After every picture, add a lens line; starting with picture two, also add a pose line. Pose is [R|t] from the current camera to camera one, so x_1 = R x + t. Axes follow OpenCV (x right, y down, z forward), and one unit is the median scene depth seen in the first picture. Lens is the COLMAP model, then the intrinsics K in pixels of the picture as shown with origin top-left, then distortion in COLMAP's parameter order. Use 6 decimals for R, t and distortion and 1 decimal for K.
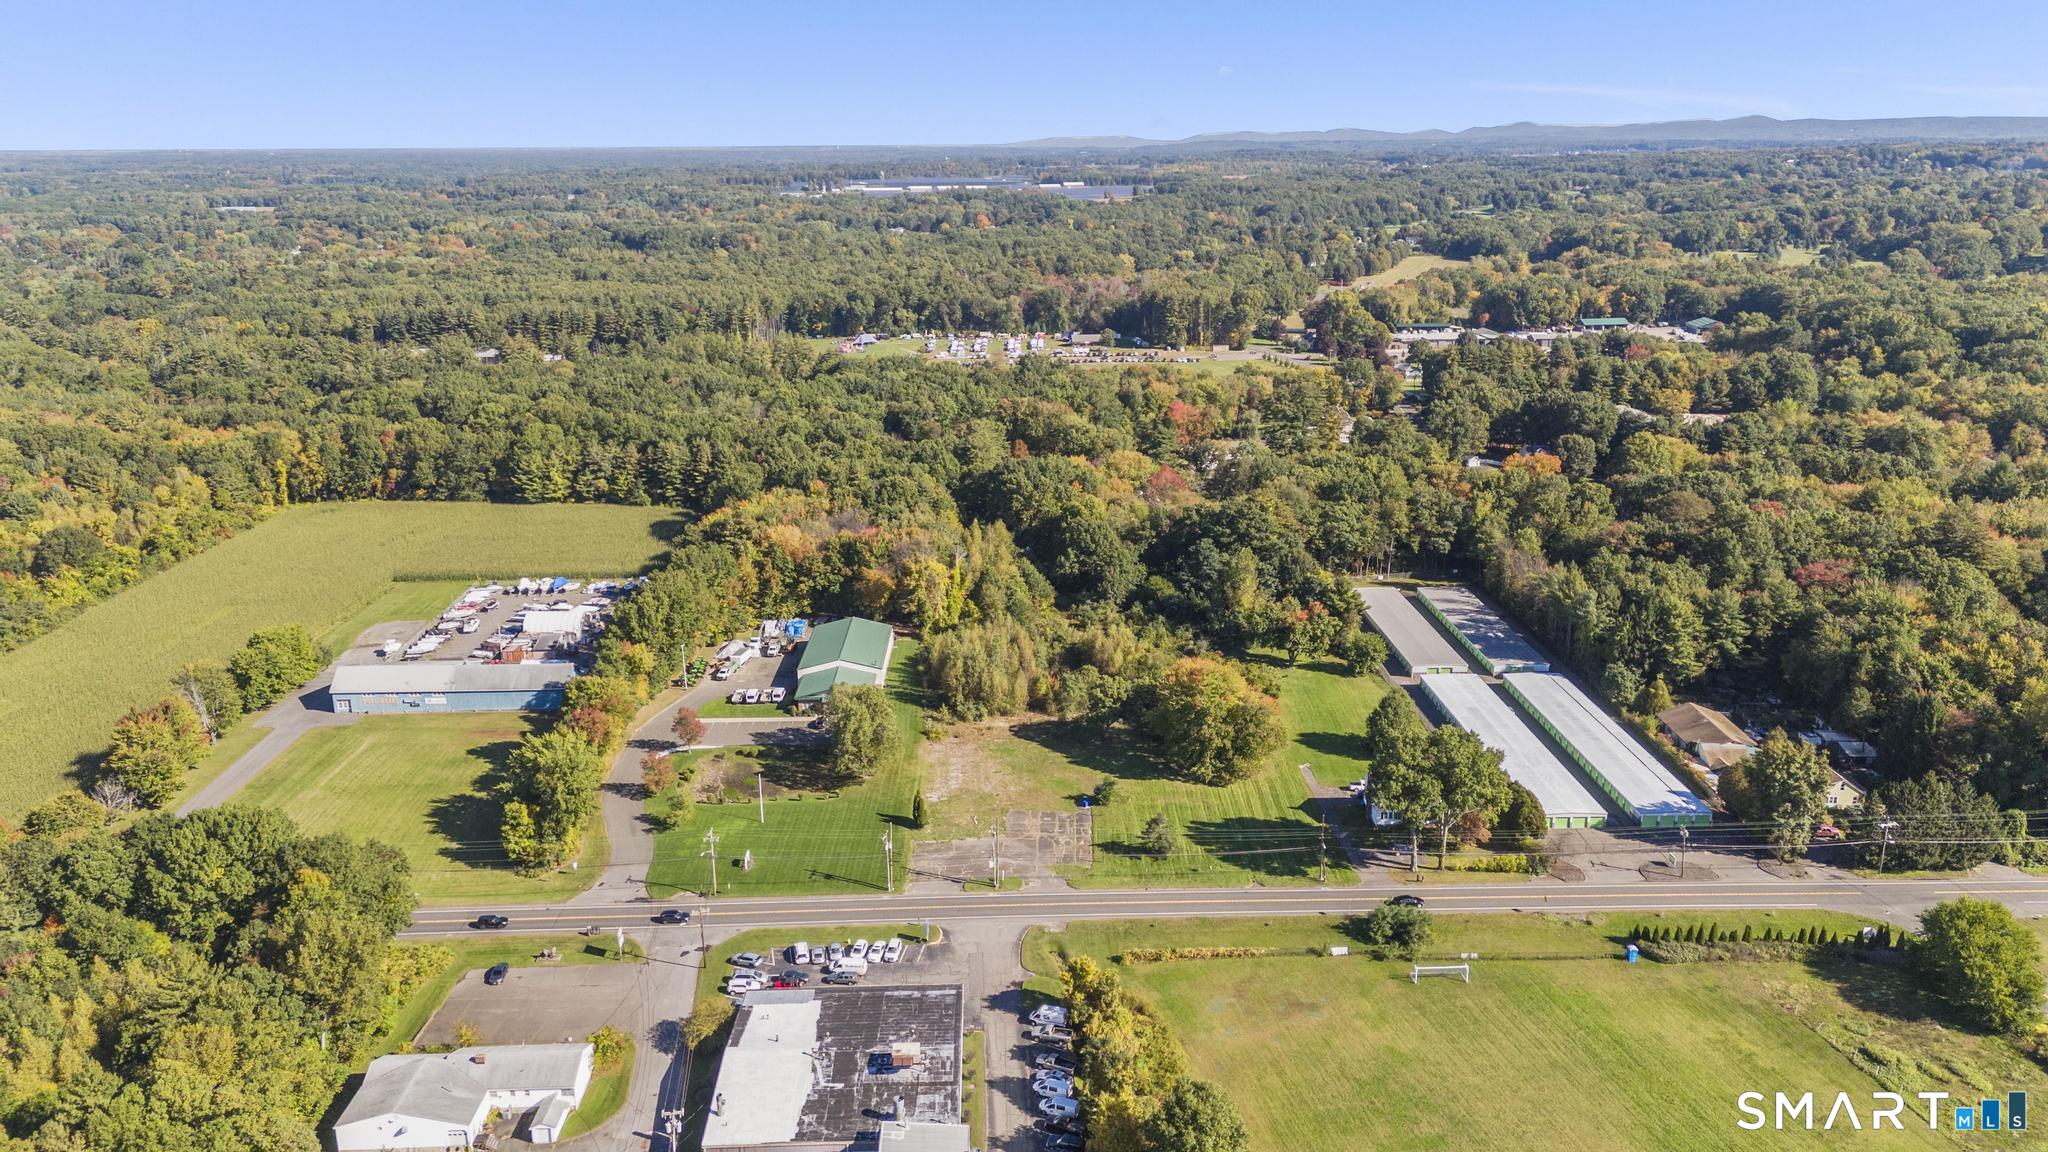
lens RADIAL K [[1510.3, 0, 1024.3], [0, 1510.3, 562.1], [0, 0, 1]] dist [0.104249, -0.127145]
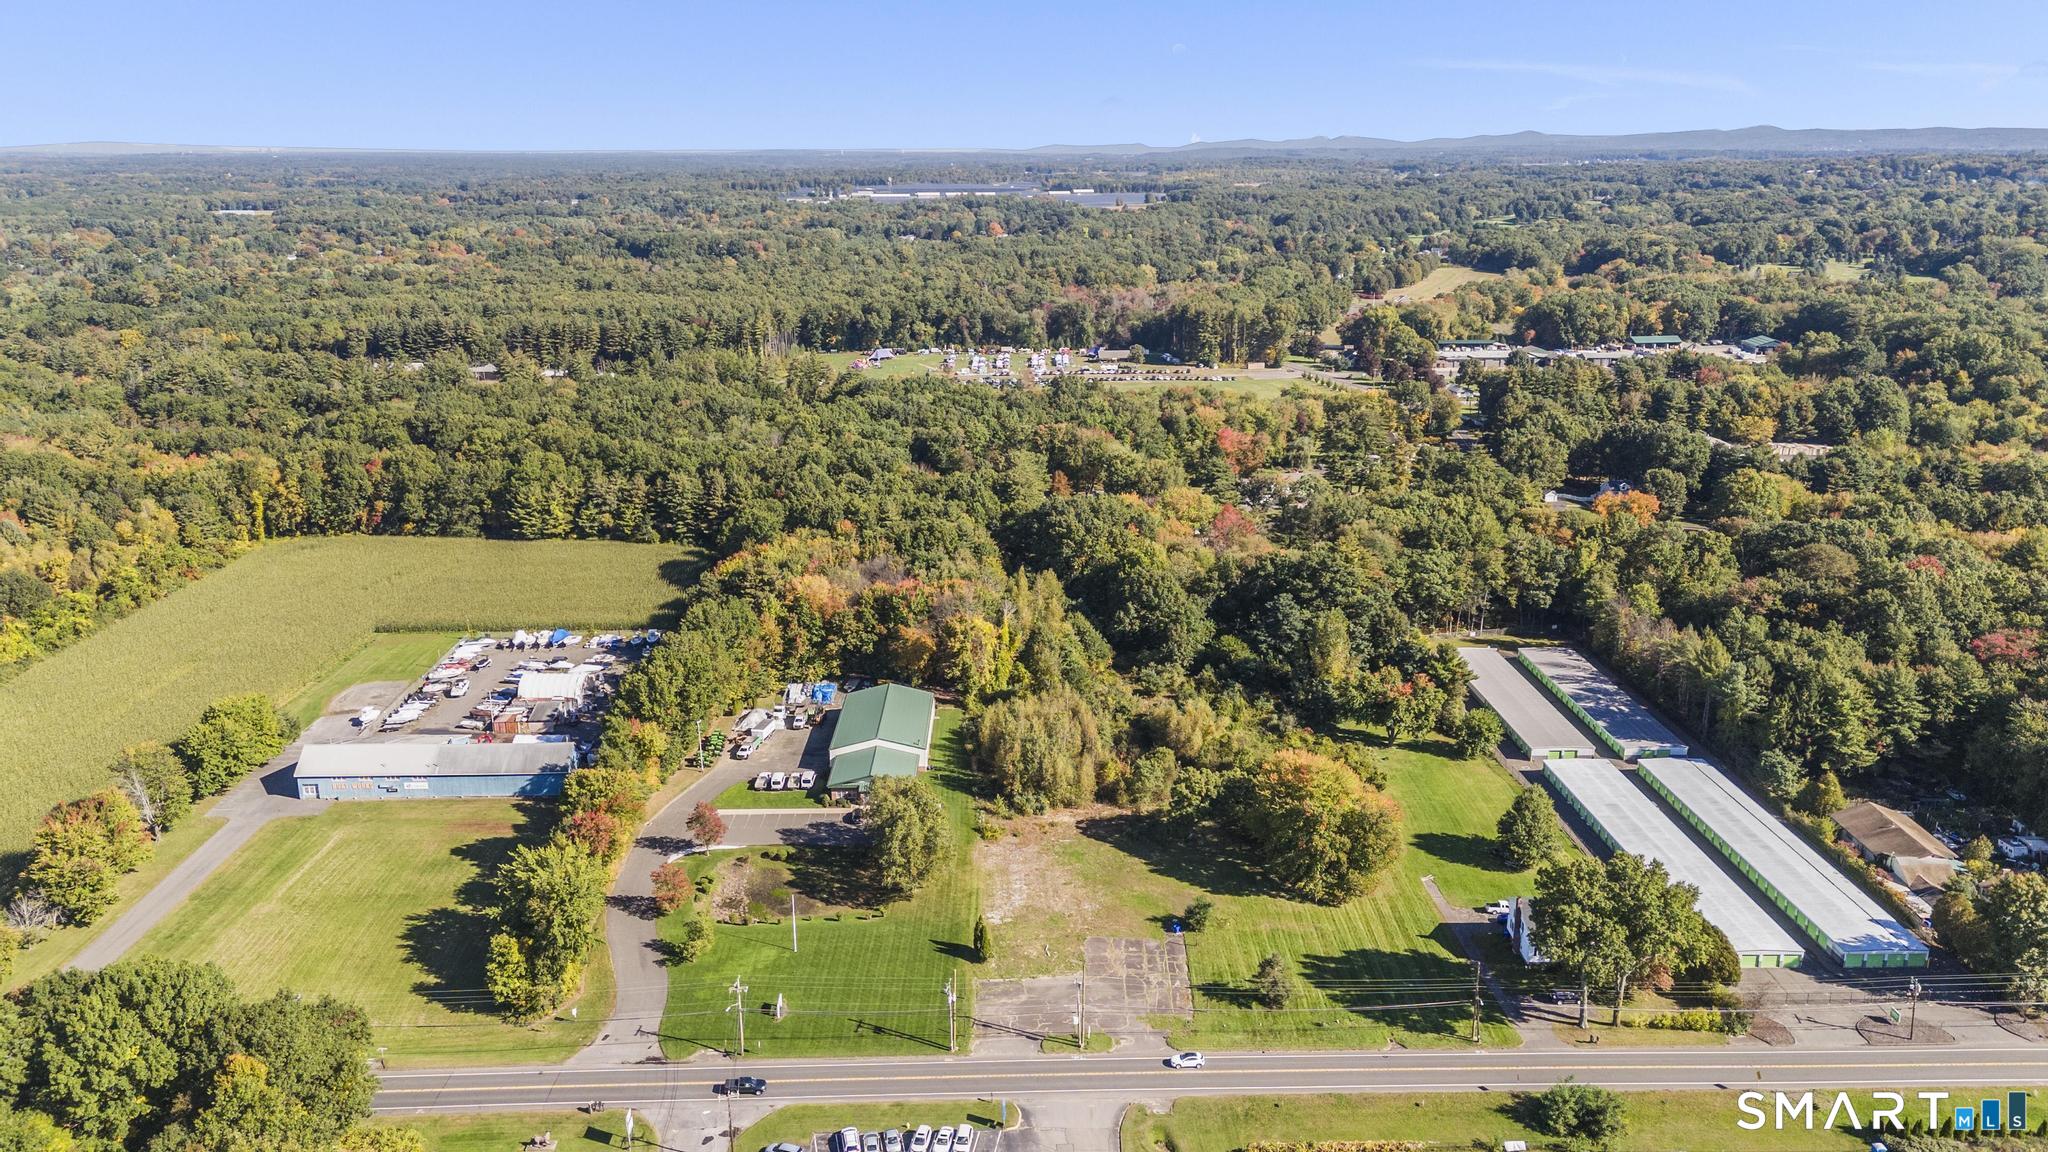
lens RADIAL K [[1510.3, 0, 1024.3], [0, 1510.3, 562.1], [0, 0, 1]] dist [0.104249, -0.127145]
pose [[0.999986, 0.005223, -0.000795, -0.031202], [-0.005226, 0.999979, -0.003907, -0.028898], [0.000774, 0.003911, 0.999992, 0.104458]]
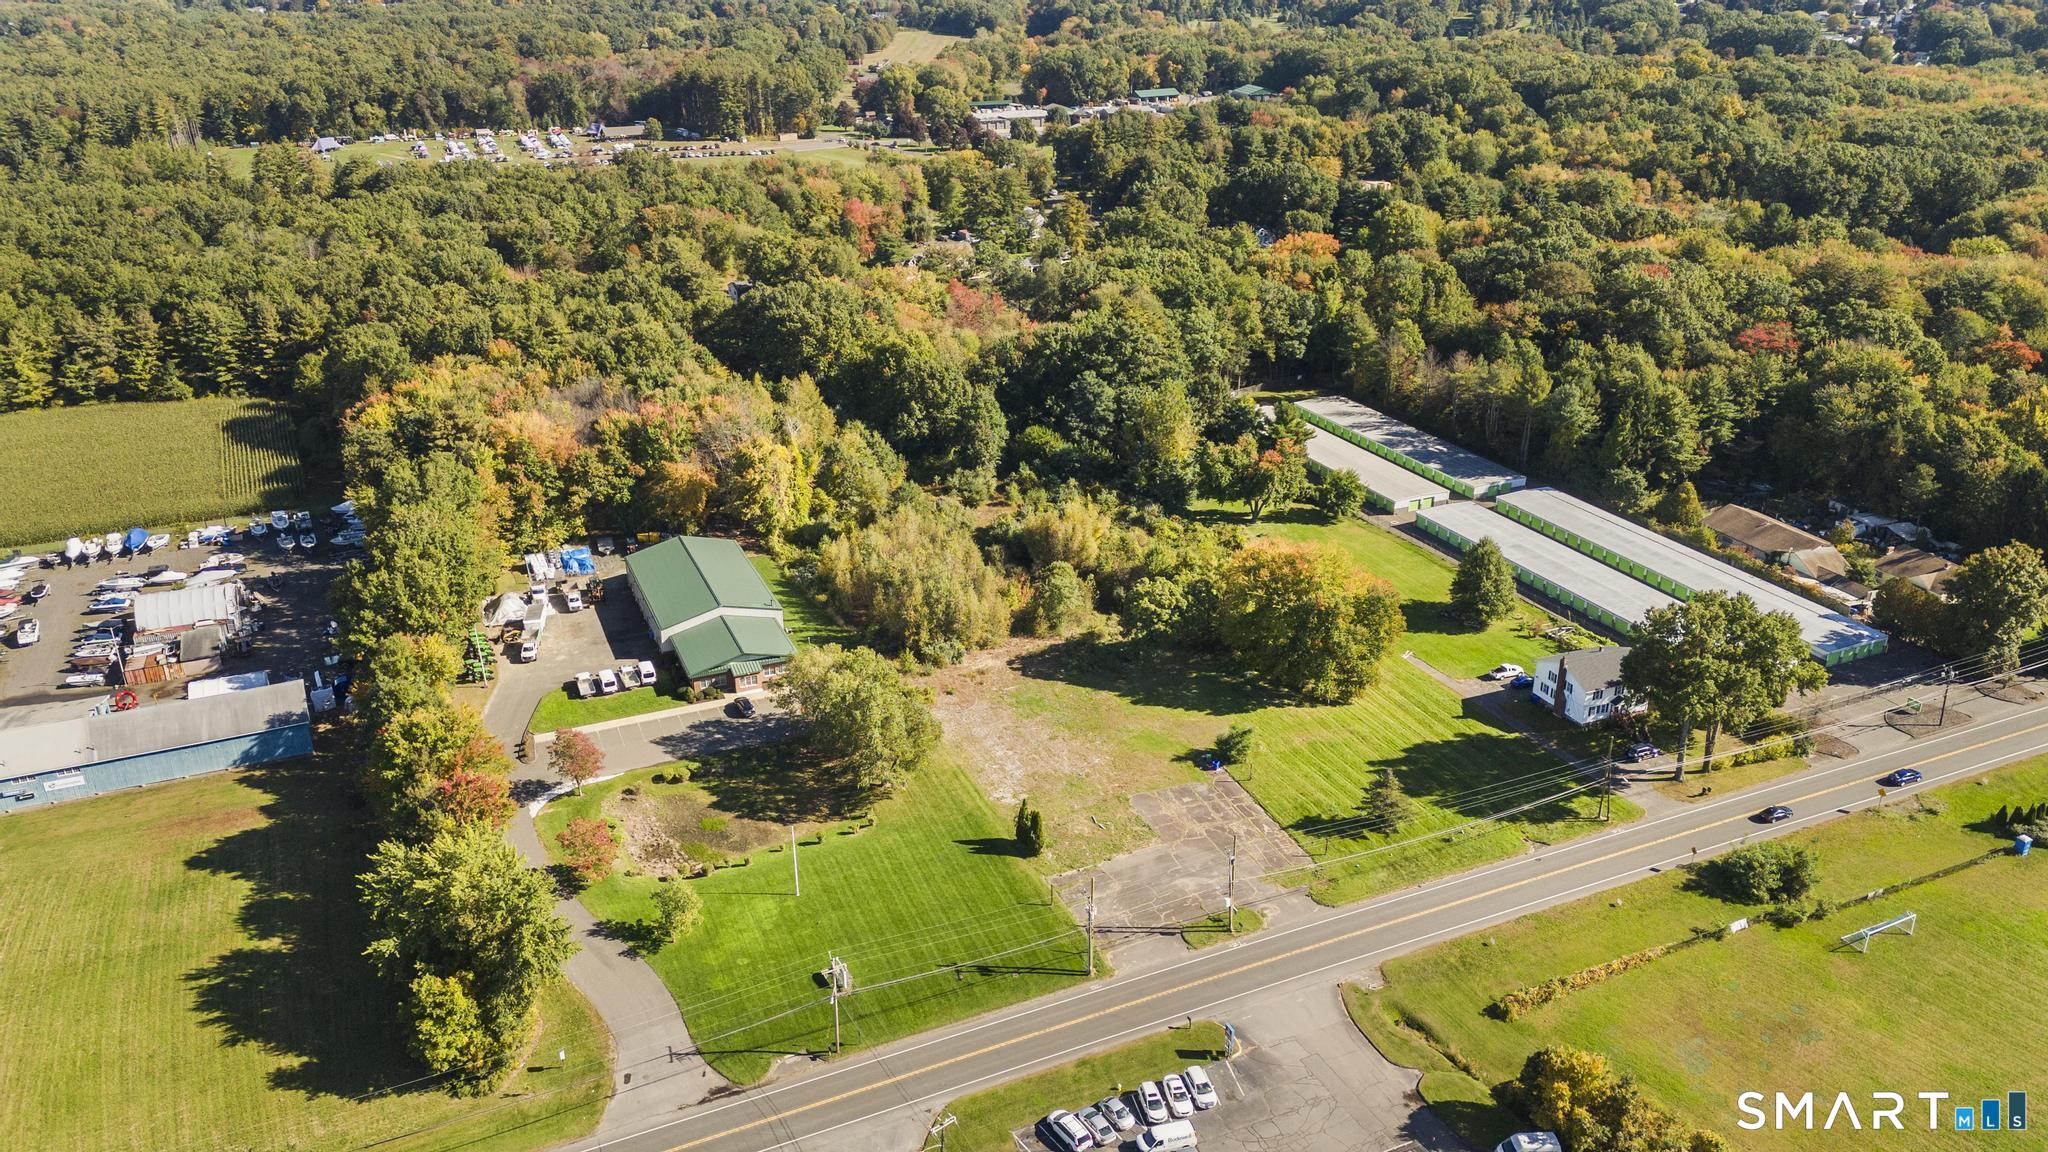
lens RADIAL K [[1508.2, 0, 1024.0], [0, 1508.2, 576.0], [0, 0, 1]] dist [0.086353, -0.089373]
pose [[0.922335, -0.151698, 0.355367, -0.199233], [0.101752, 0.982604, 0.155360, -0.034909], [-0.372752, -0.107135, 0.921725, 0.265219]]
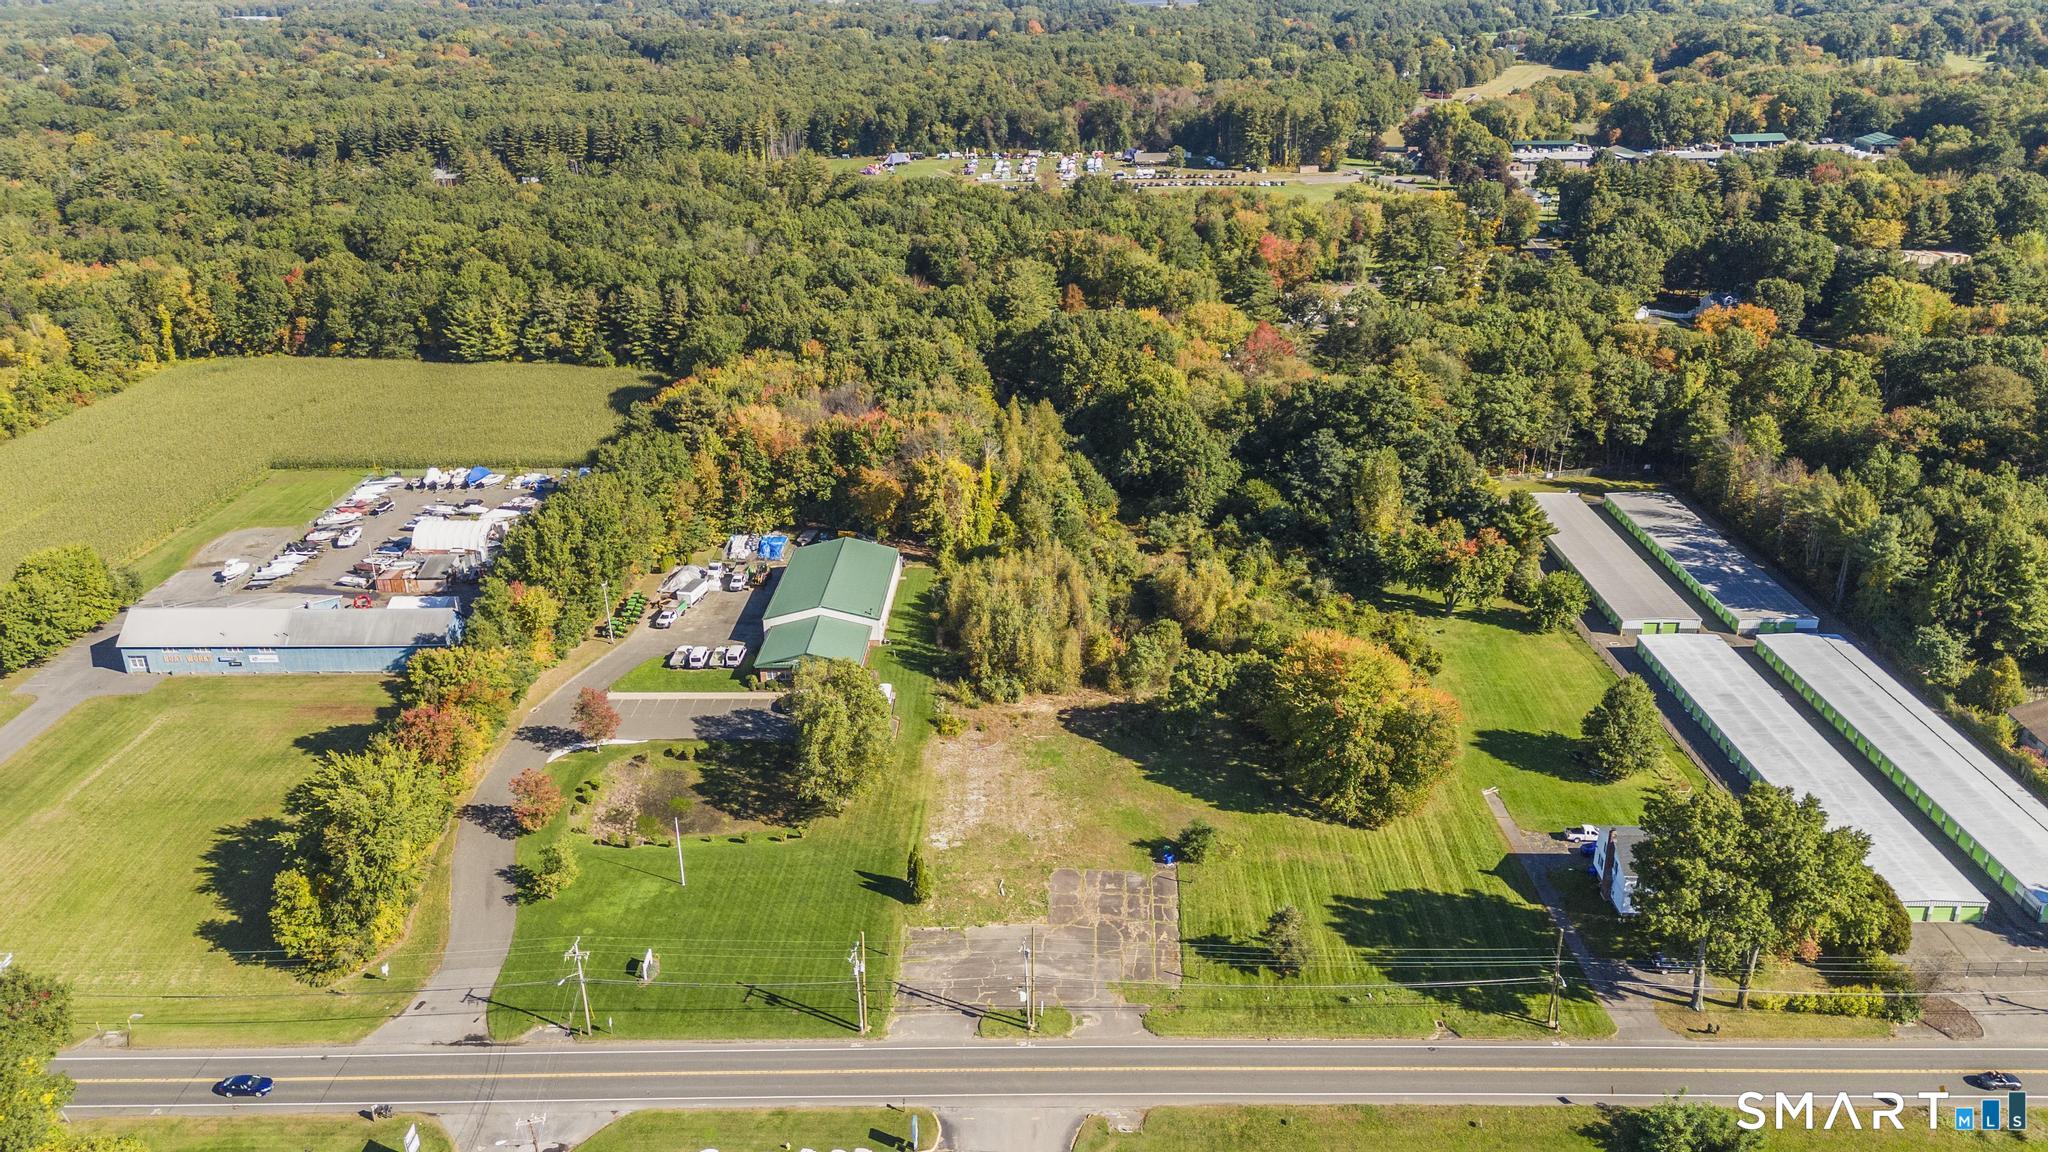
lens RADIAL K [[1508.2, 0, 1024.0], [0, 1508.2, 576.0], [0, 0, 1]] dist [0.086353, -0.089373]
pose [[0.999400, 0.010408, -0.033037, -0.001443], [-0.006413, 0.992898, 0.118800, -0.030081], [0.034039, -0.118516, 0.992368, 0.244498]]
